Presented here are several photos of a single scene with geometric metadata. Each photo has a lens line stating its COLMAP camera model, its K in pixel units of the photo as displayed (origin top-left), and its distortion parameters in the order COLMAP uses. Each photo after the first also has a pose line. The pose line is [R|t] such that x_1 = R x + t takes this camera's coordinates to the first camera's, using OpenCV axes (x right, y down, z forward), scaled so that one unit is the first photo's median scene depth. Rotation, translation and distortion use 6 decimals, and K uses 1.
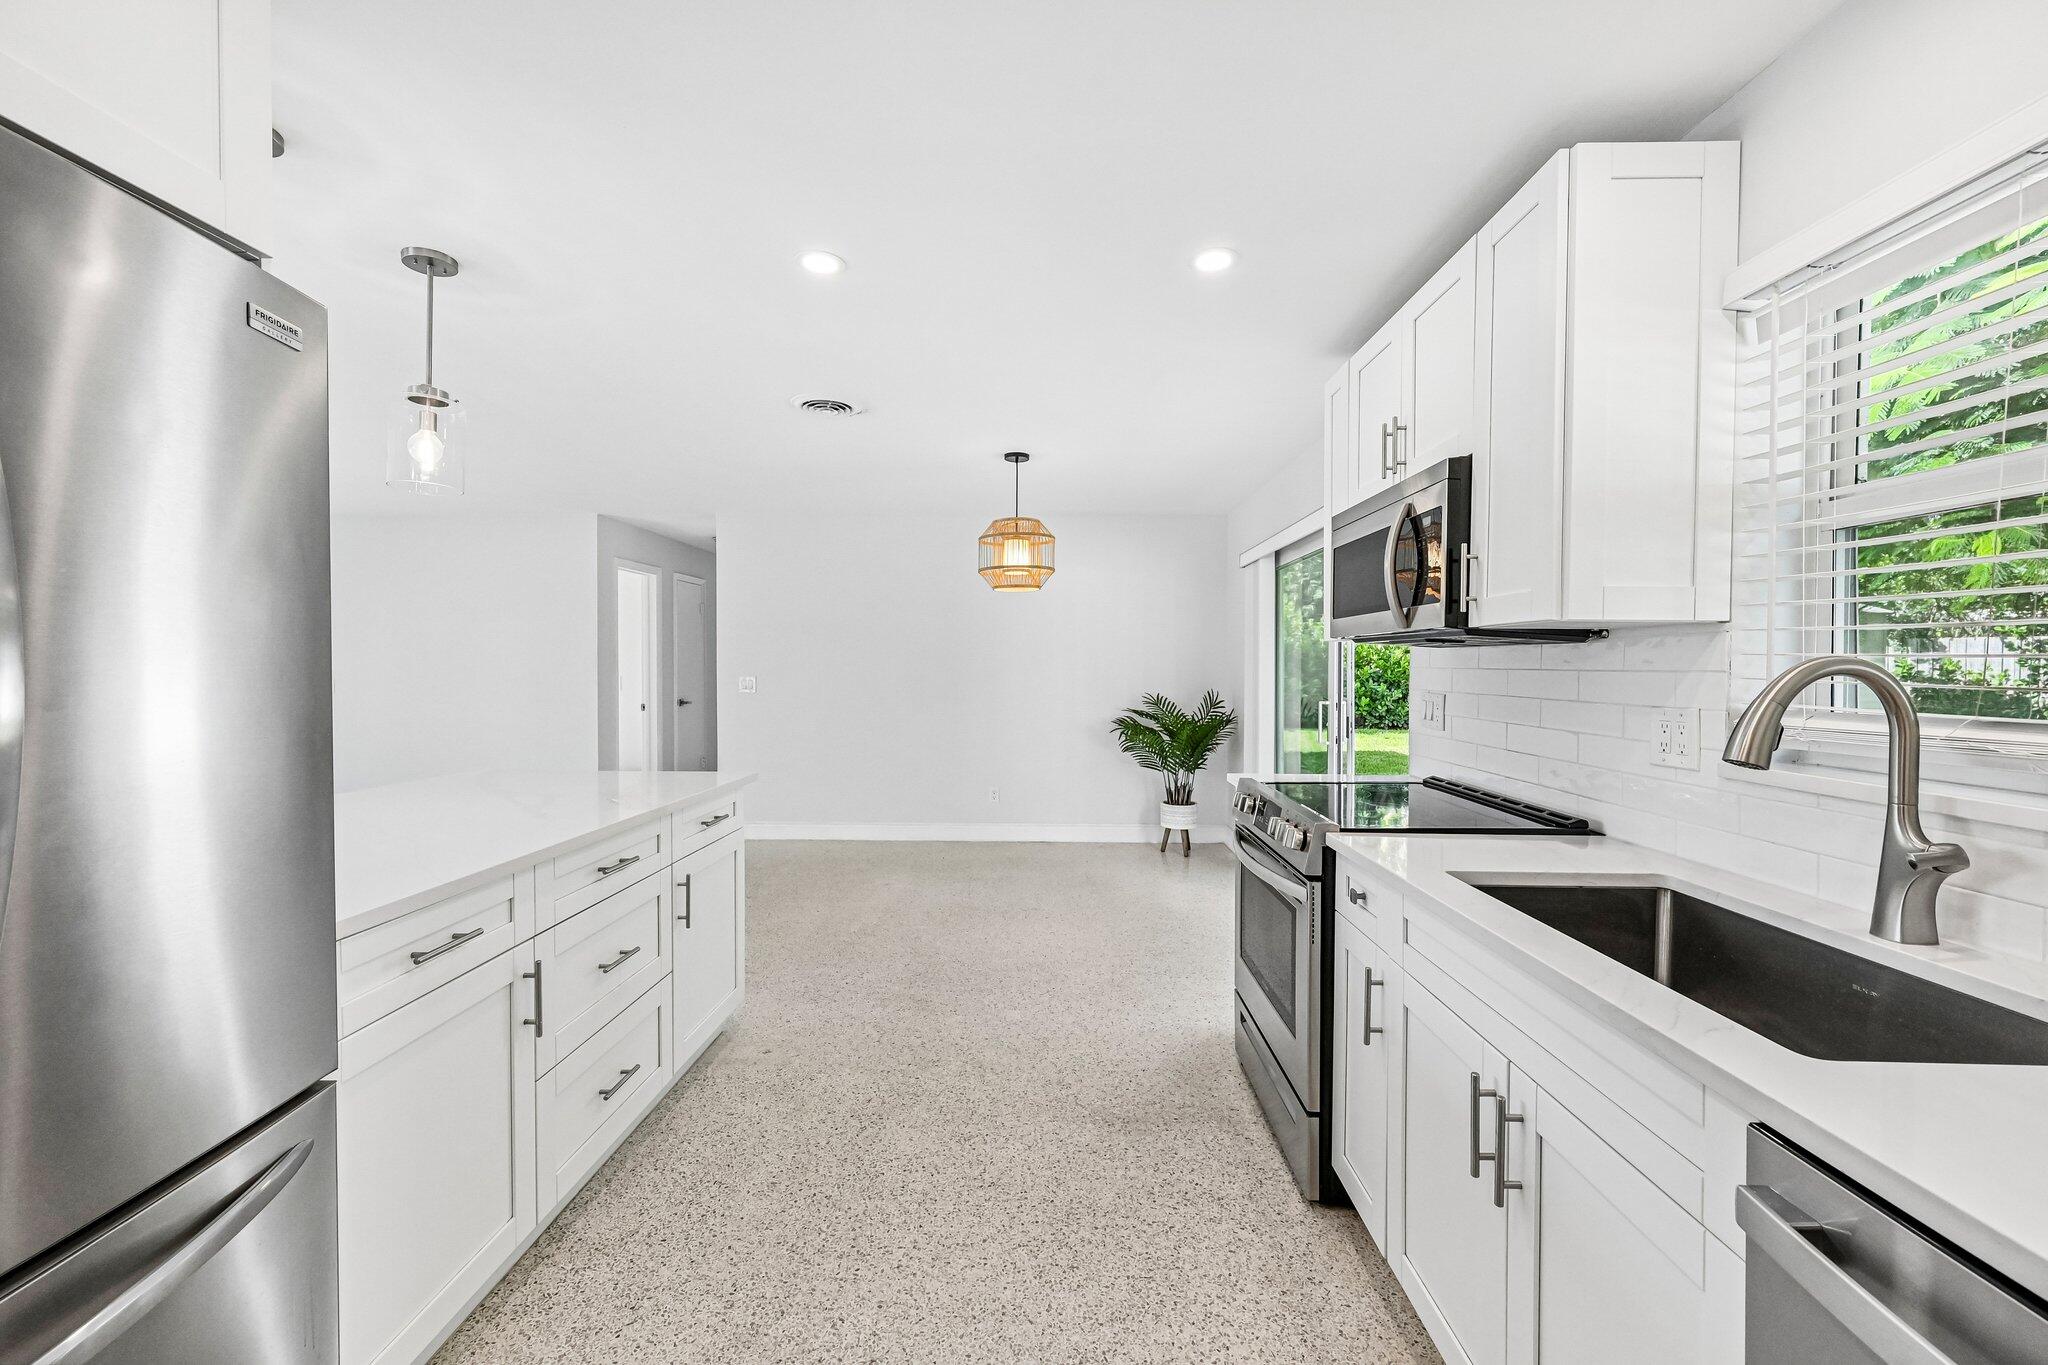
lens RADIAL K [[805.1, 0, 1022.5], [0, 805.1, 679.4], [0, 0, 1]] dist [-0.000383, -0.000398]
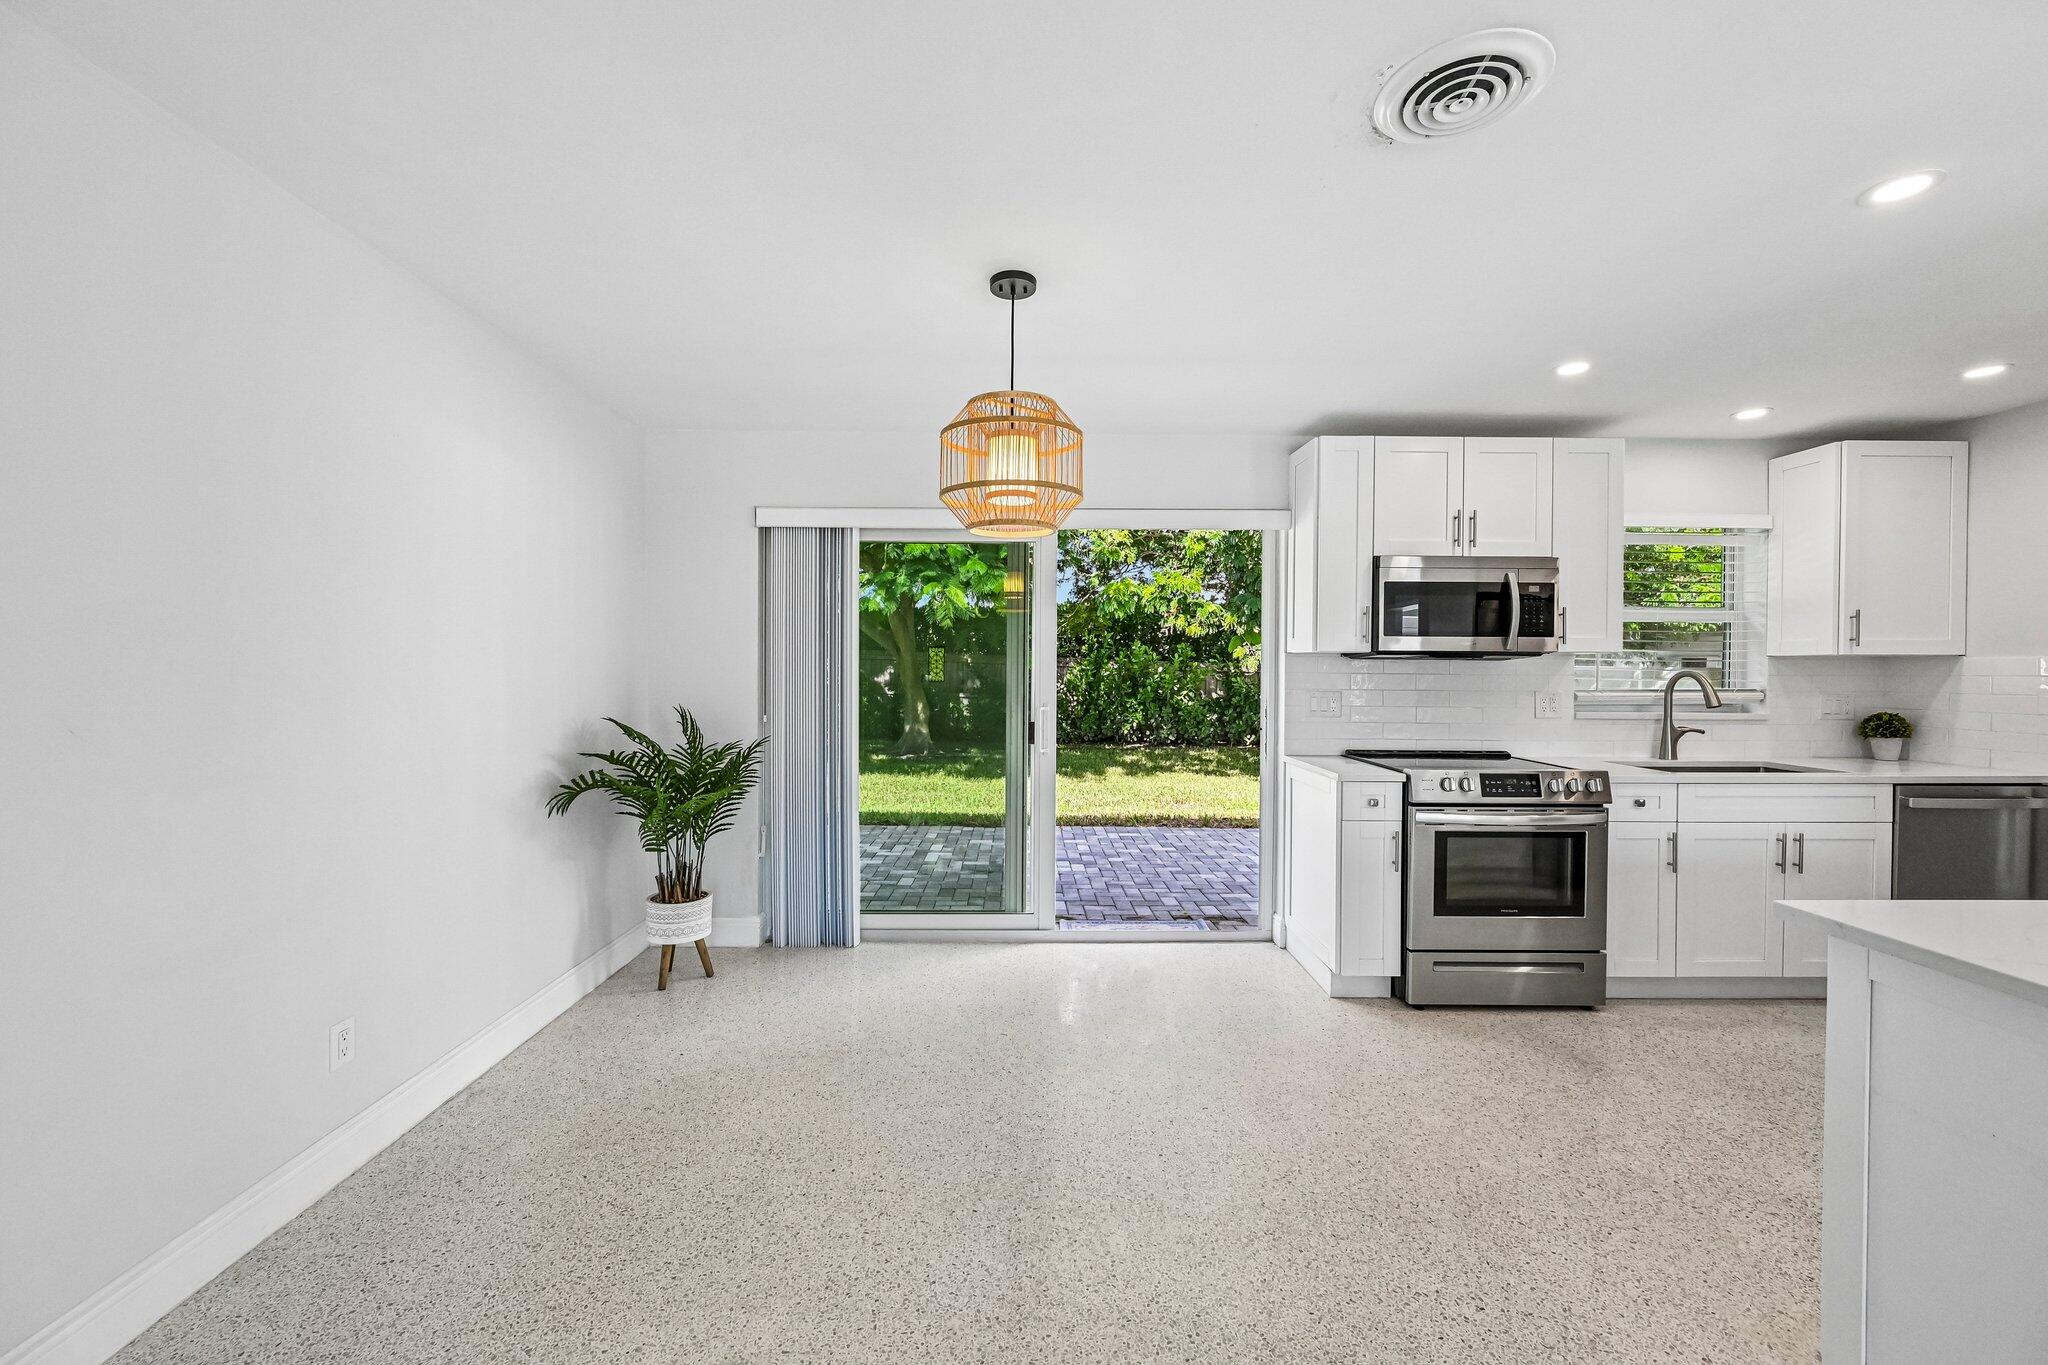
lens RADIAL K [[805.1, 0, 1022.2], [0, 805.1, 677.4], [0, 0, 1]] dist [-0.000383, -0.000398]
pose [[-0.038037, -0.014547, 0.999170, -1.015969], [0.011033, 0.999827, 0.014977, -0.040244], [-0.999215, 0.011594, -0.037870, 1.877953]]
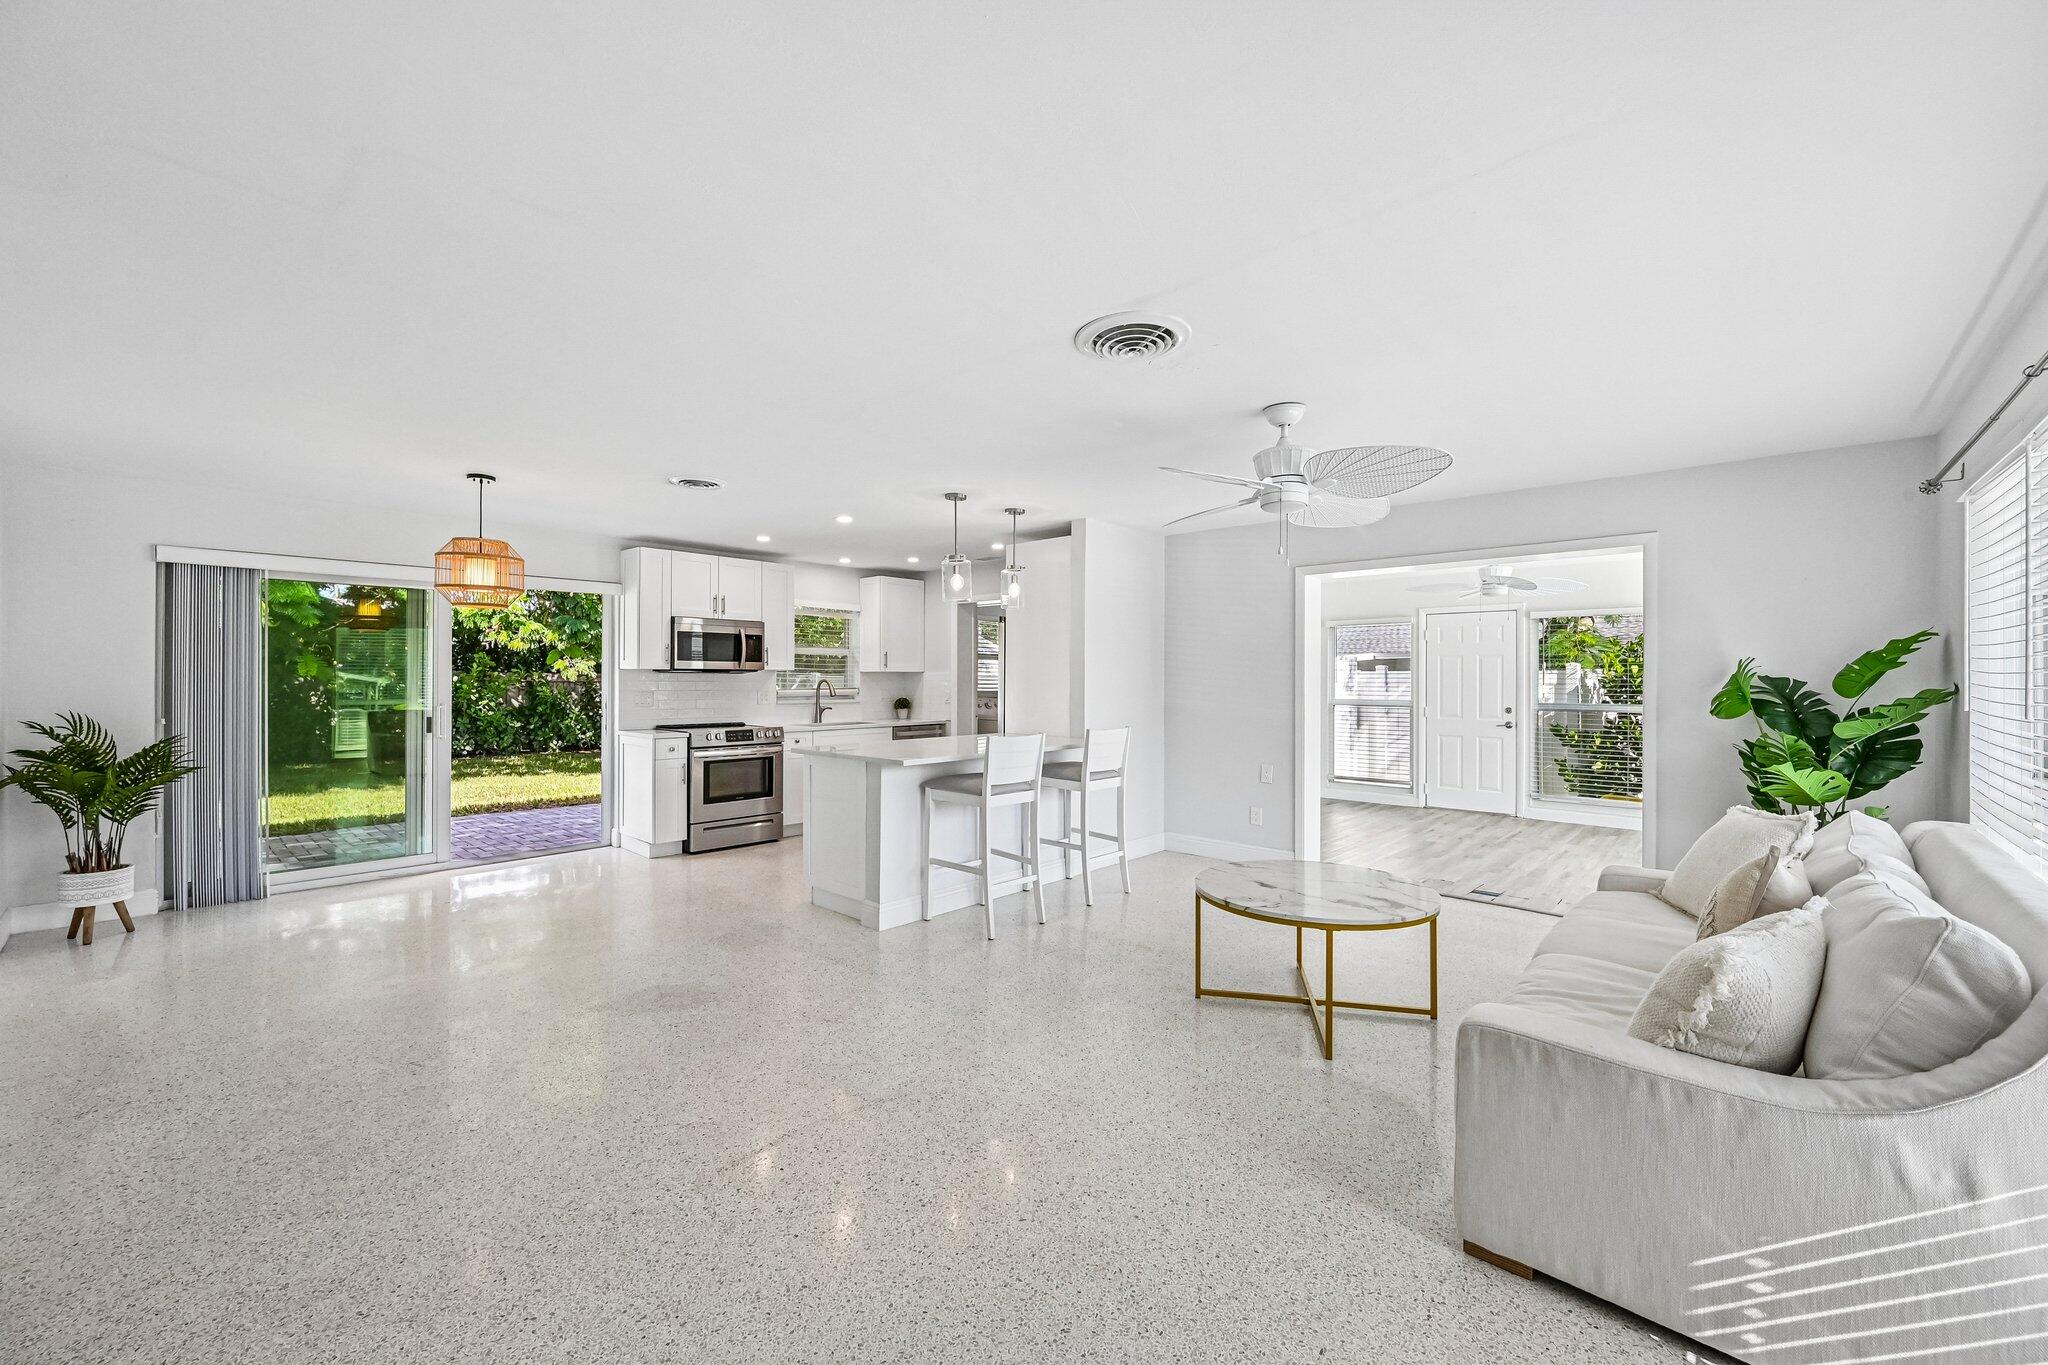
lens RADIAL K [[805.1, 0, 1025.9], [0, 805.1, 677.3], [0, 0, 1]] dist [-0.000383, -0.000398]
pose [[-0.758754, -0.002697, 0.651372, -2.233016], [0.006344, 0.999913, 0.011531, -0.054593], [-0.651347, 0.012881, -0.758671, 2.456318]]
